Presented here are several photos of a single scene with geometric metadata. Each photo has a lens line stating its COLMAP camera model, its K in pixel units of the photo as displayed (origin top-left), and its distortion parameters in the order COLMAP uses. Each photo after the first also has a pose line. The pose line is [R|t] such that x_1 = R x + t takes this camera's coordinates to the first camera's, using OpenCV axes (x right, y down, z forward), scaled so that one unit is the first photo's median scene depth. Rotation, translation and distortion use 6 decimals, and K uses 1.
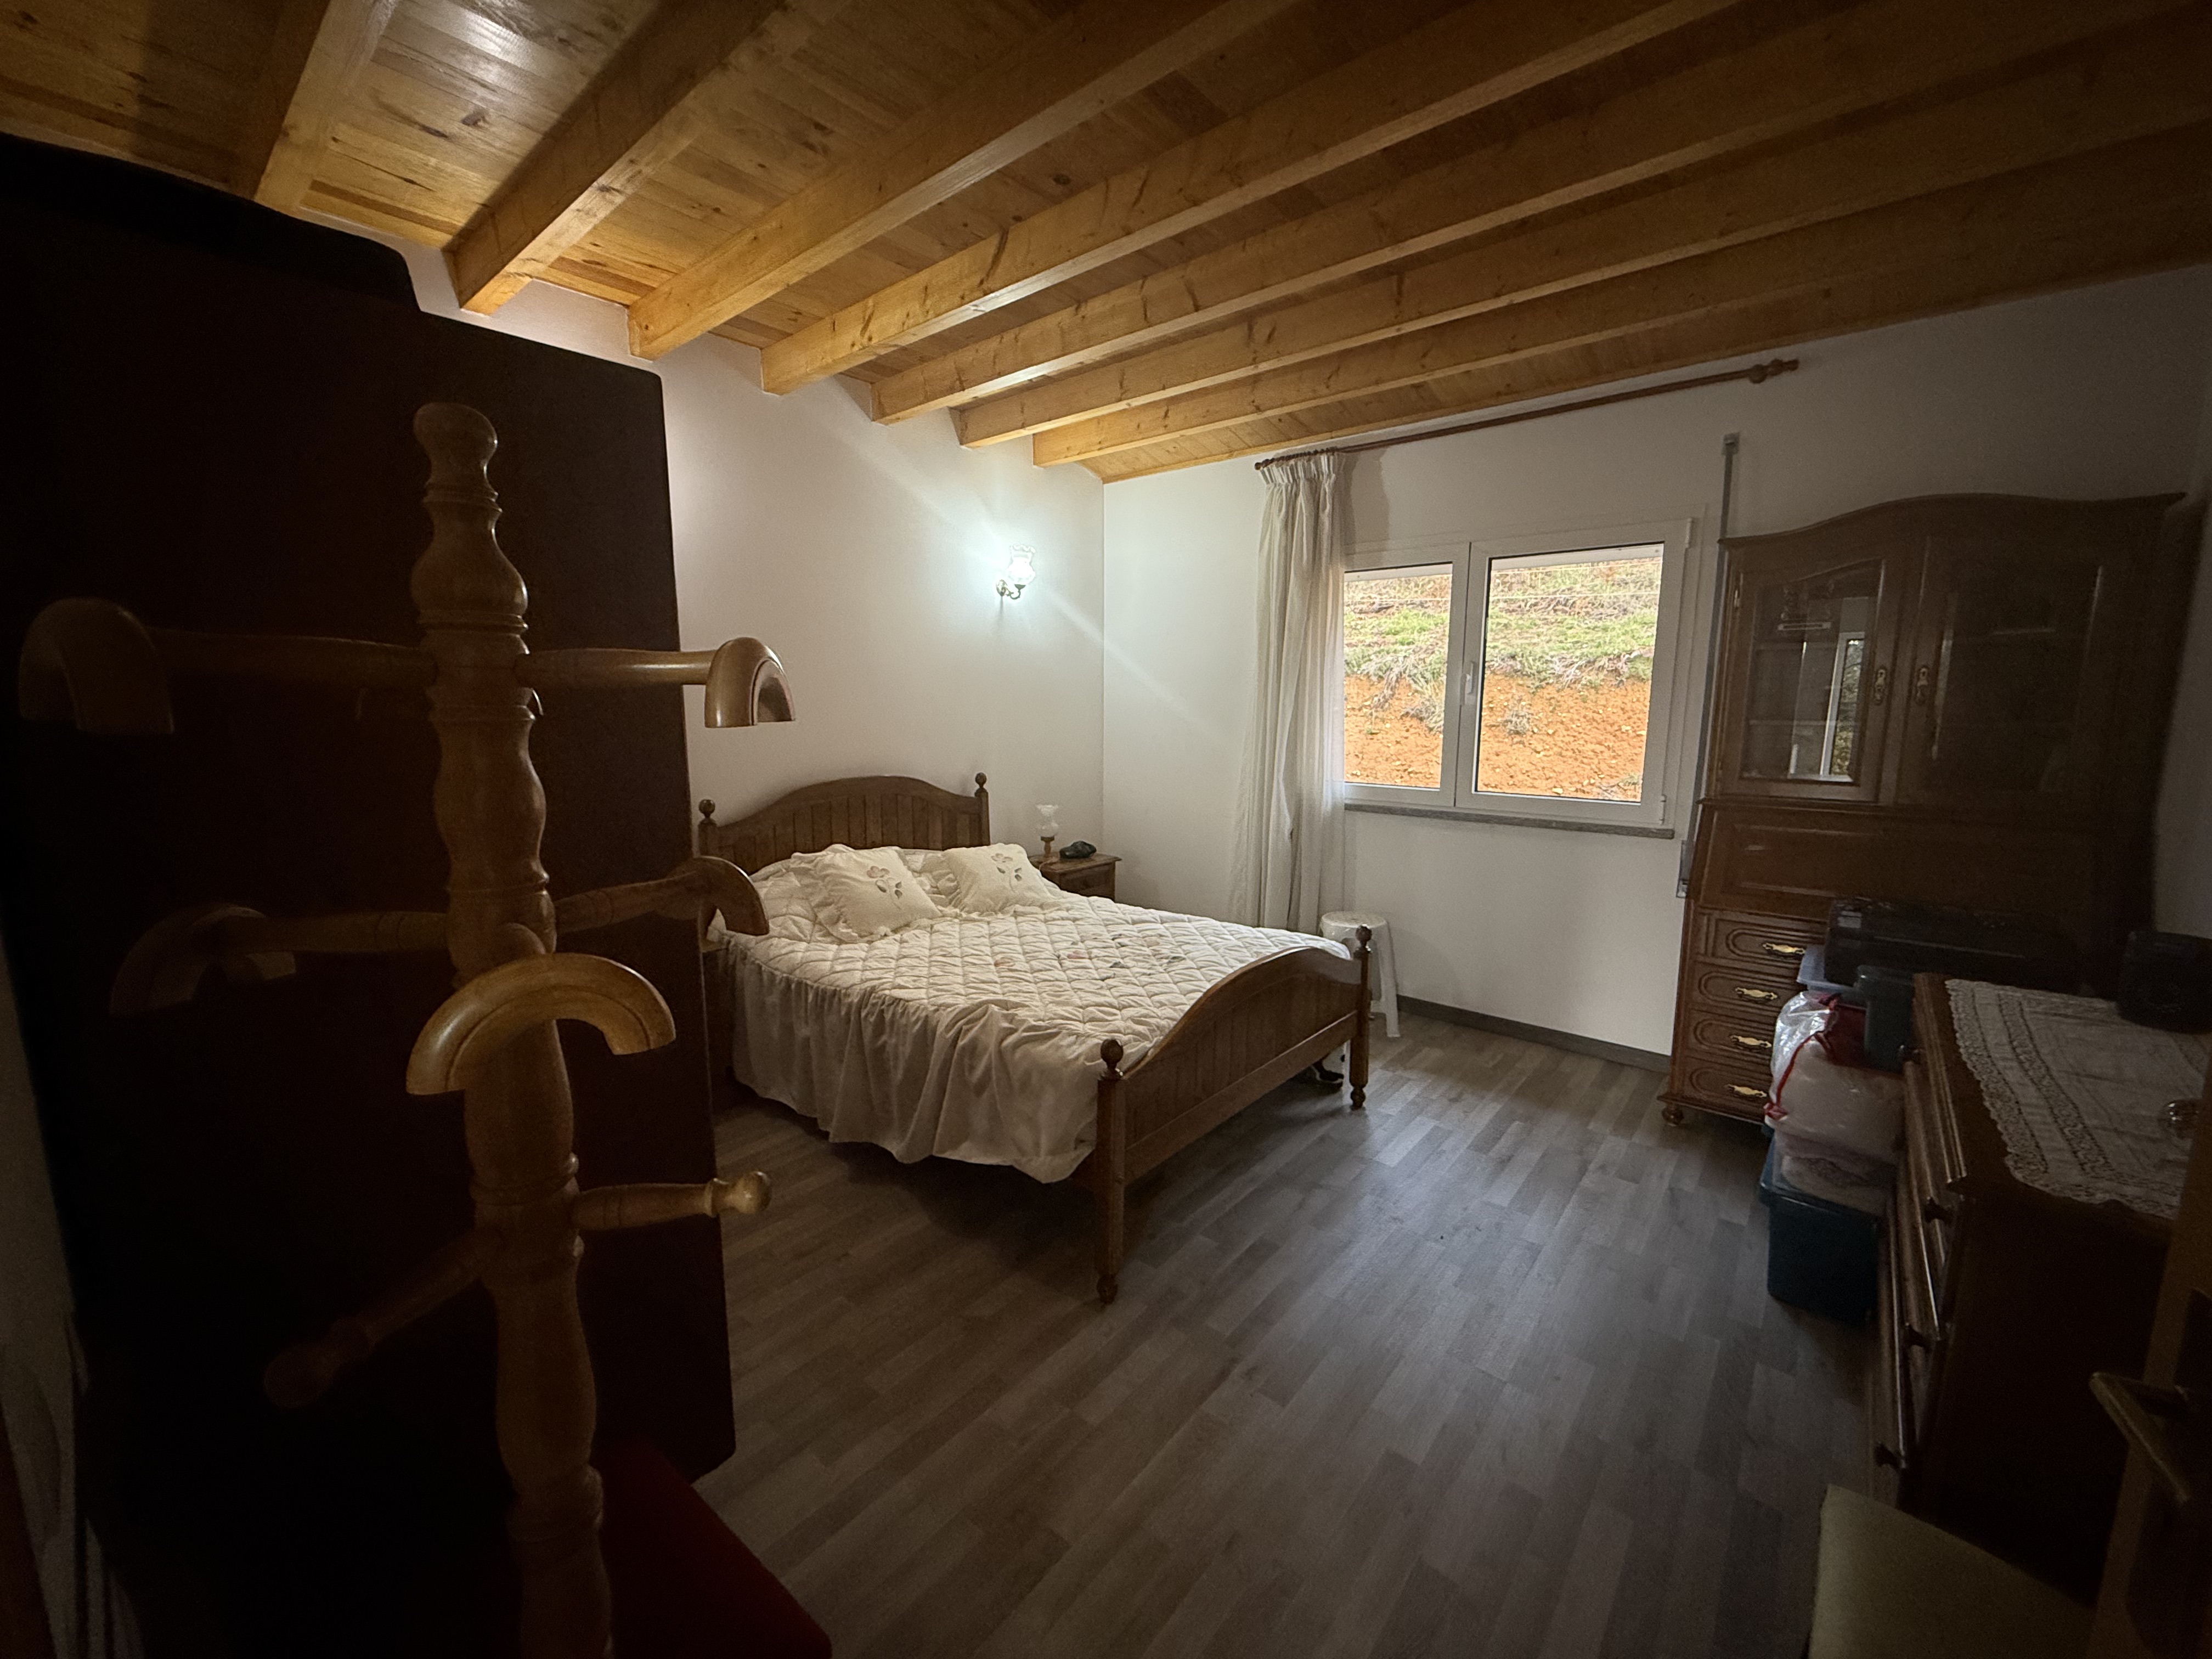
lens RADIAL K [[877.8, 0, 1103.8], [0, 877.8, 827.5], [0, 0, 1]] dist [0.000010, 0.000821]
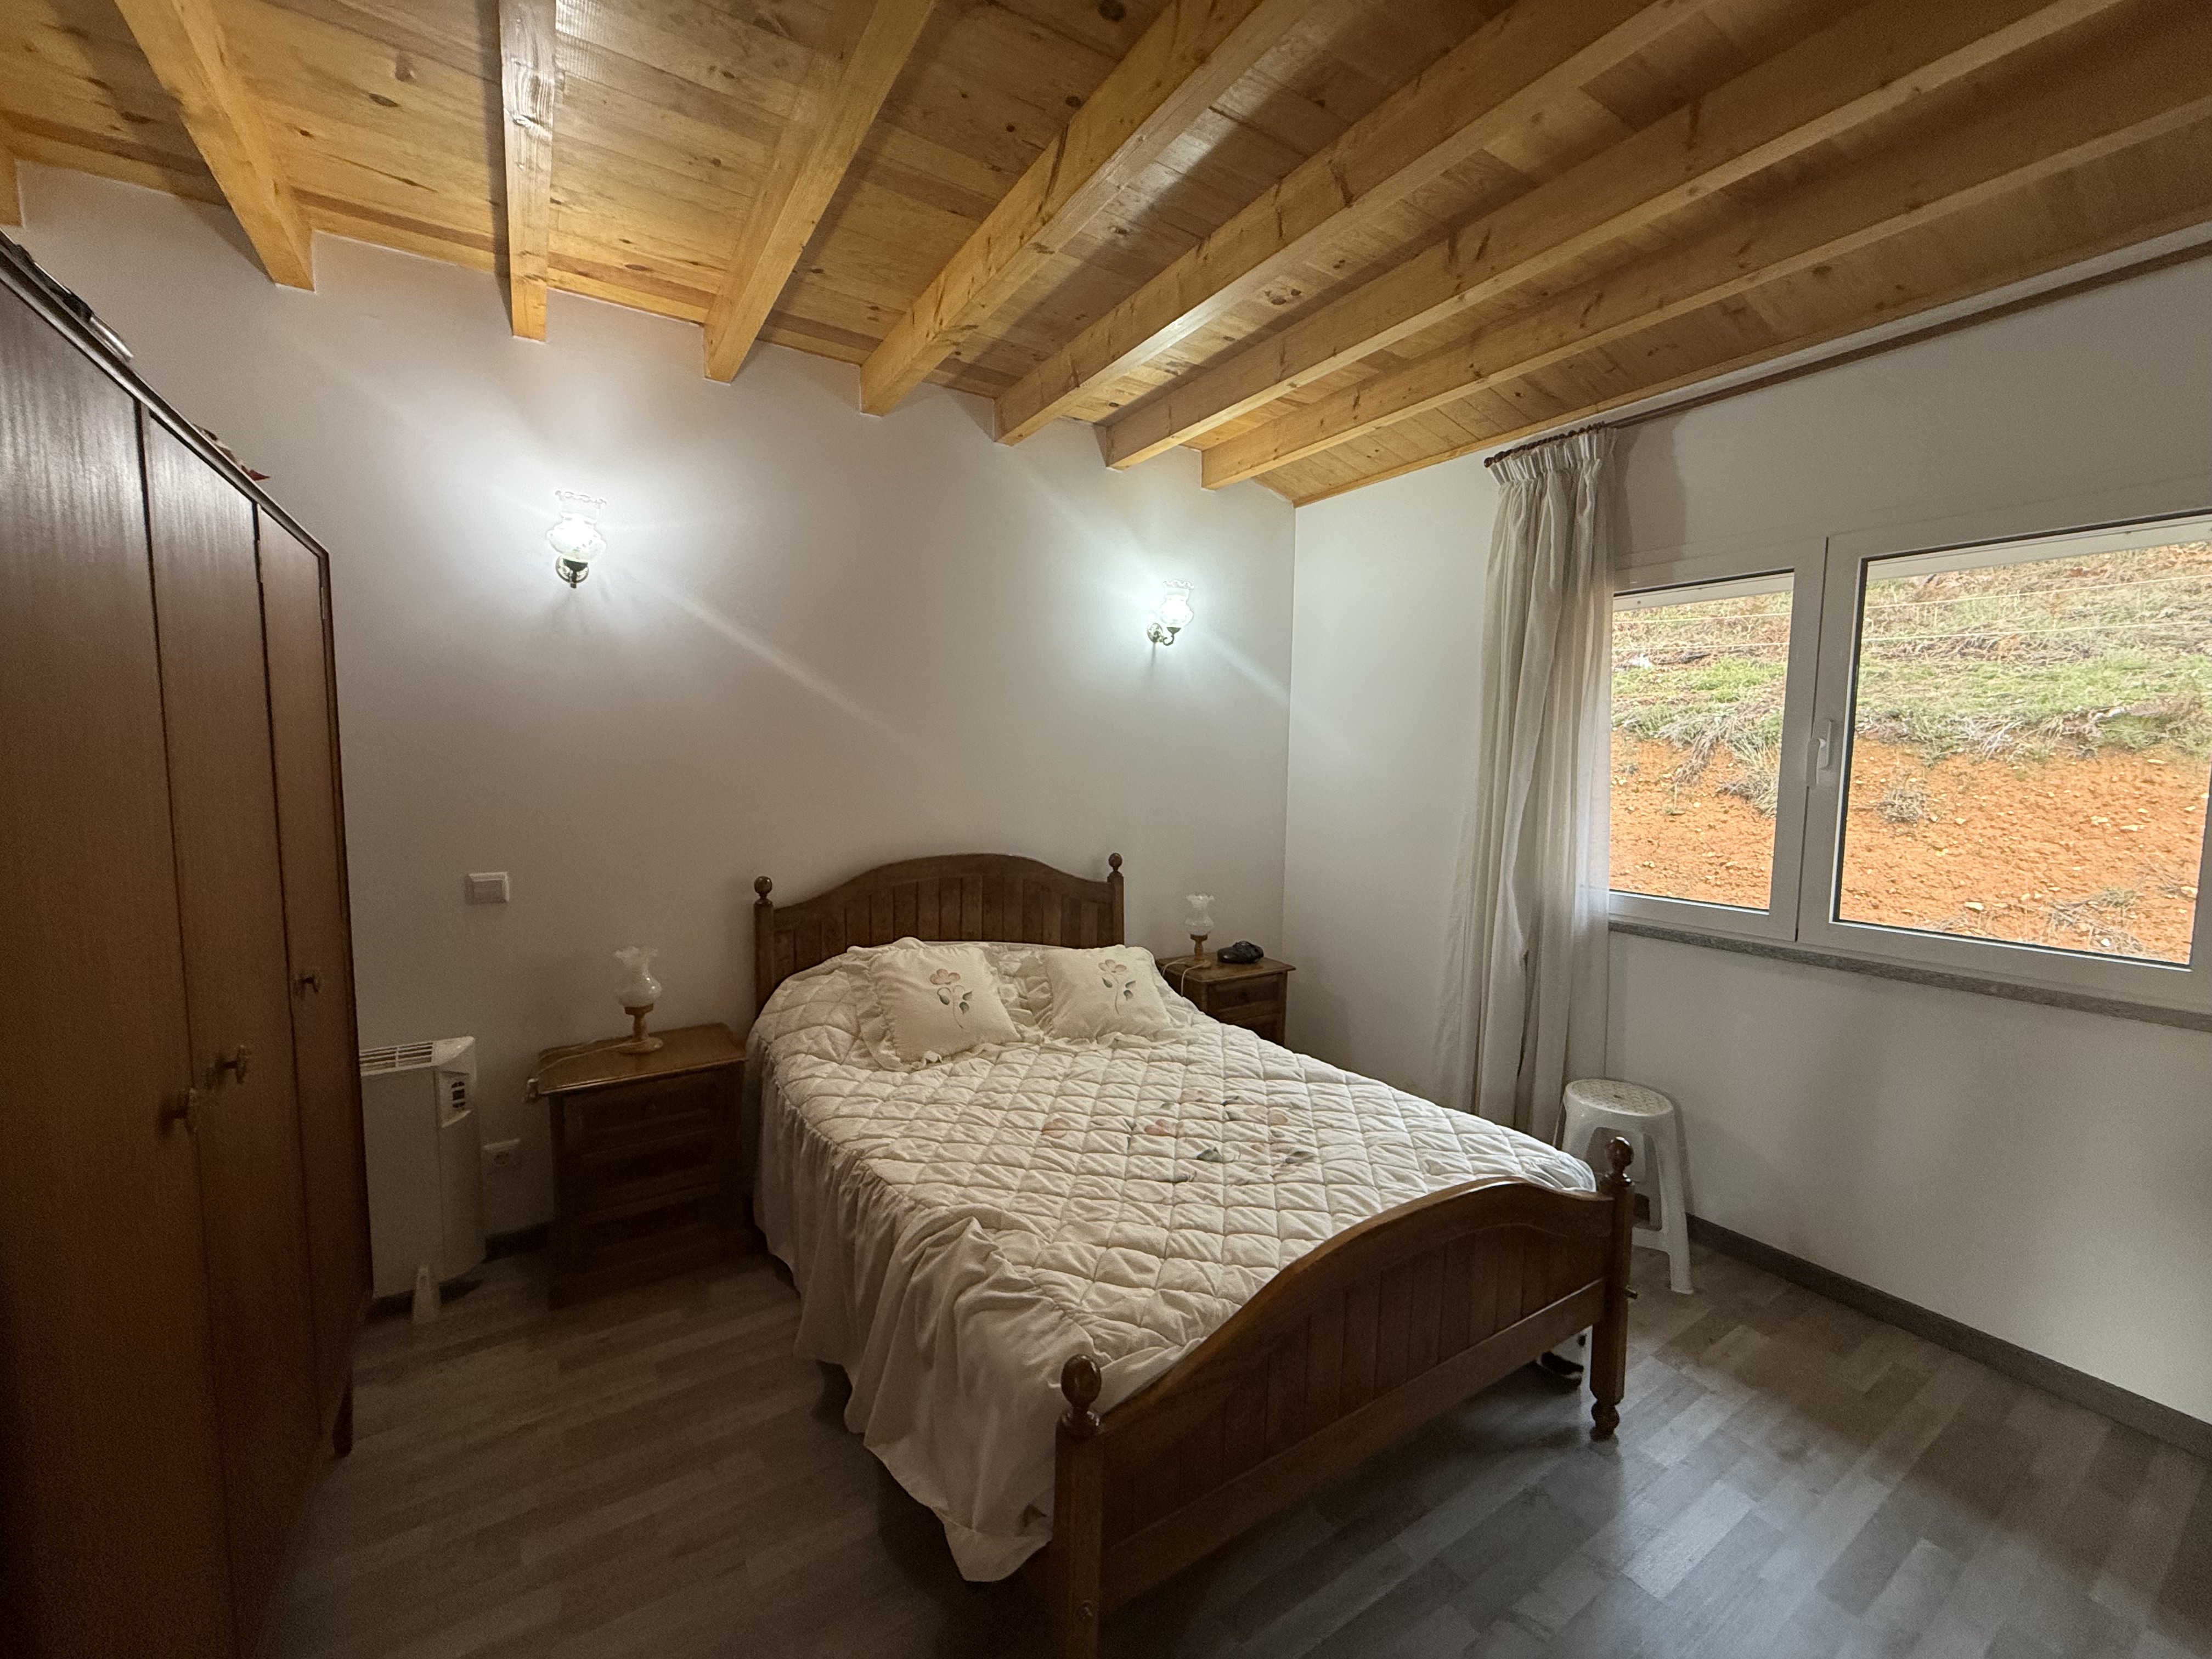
lens RADIAL K [[877.8, 0, 1103.8], [0, 877.8, 827.5], [0, 0, 1]] dist [0.000010, 0.000821]
pose [[0.956977, 0.035747, -0.287954, 0.106768], [-0.055817, 0.996527, -0.061789, -0.043652], [0.284745, 0.075203, 0.955649, 0.258472]]
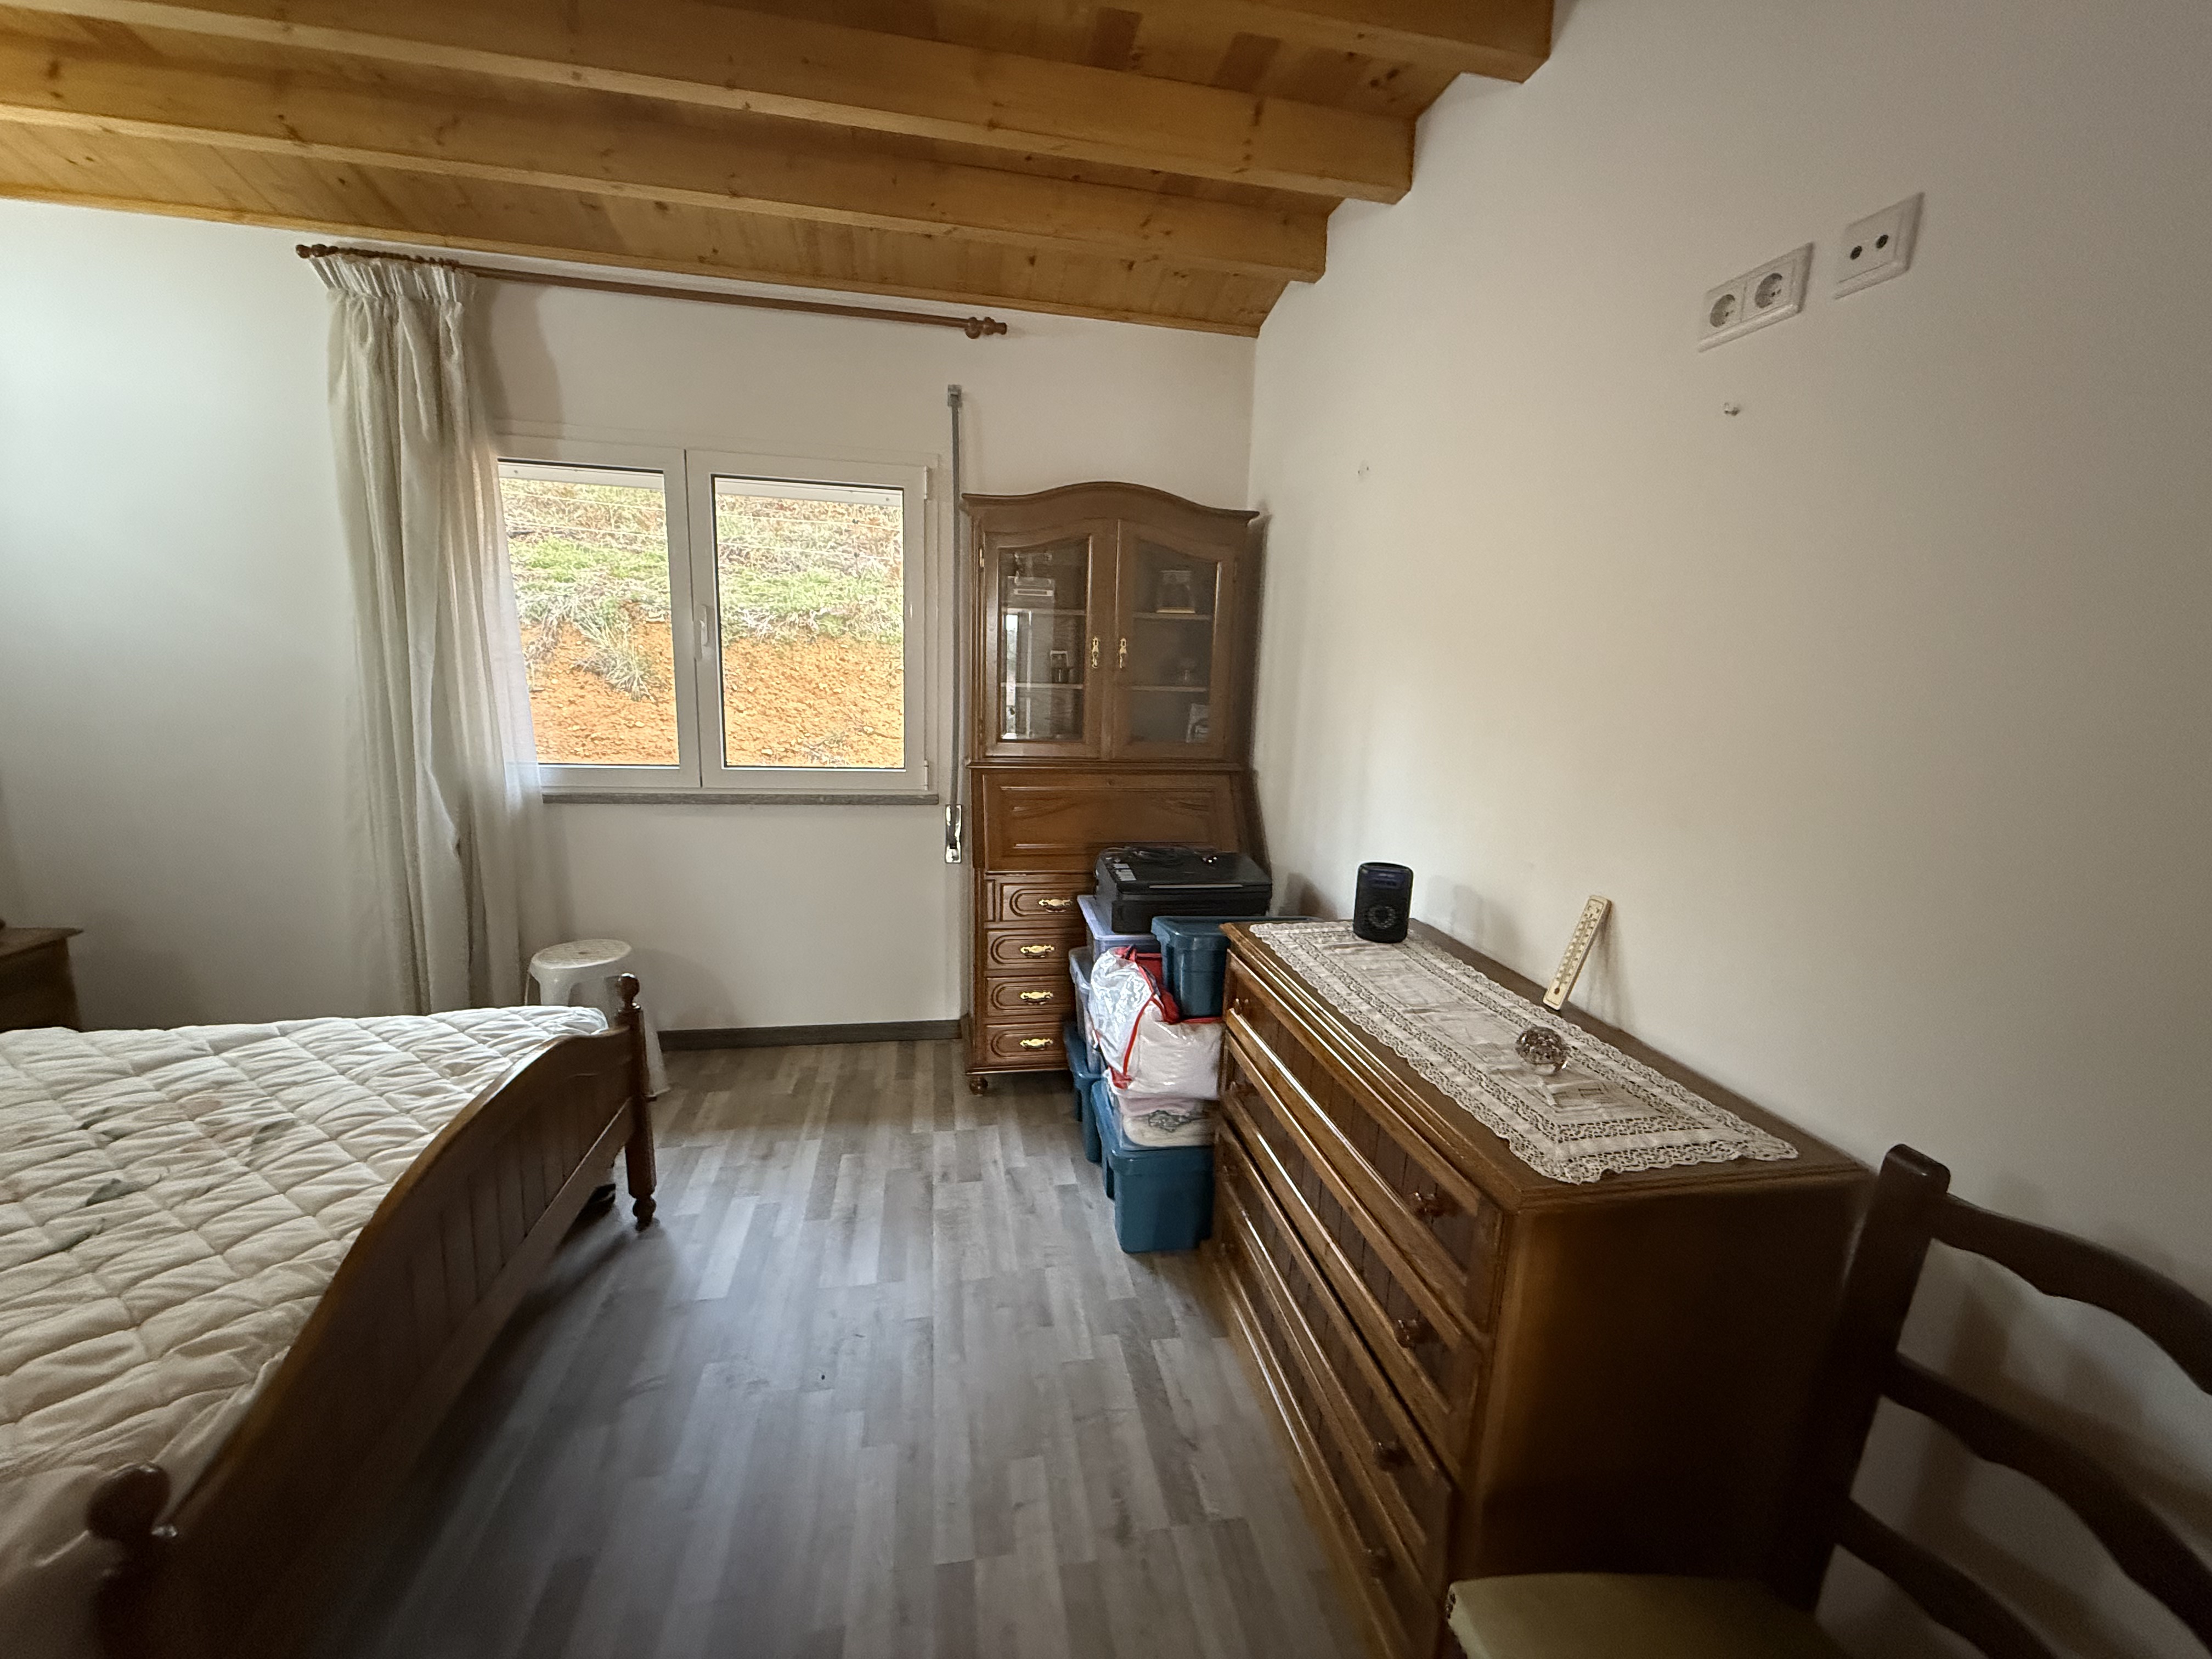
lens RADIAL K [[875.5, 0, 1097.9], [0, 875.5, 827.8], [0, 0, 1]] dist [-0.000117, 0.000074]
pose [[0.629894, -0.121816, 0.767069, 0.011385], [0.081512, 0.992538, 0.090687, -0.033743], [-0.772392, 0.005402, 0.635123, 0.238308]]
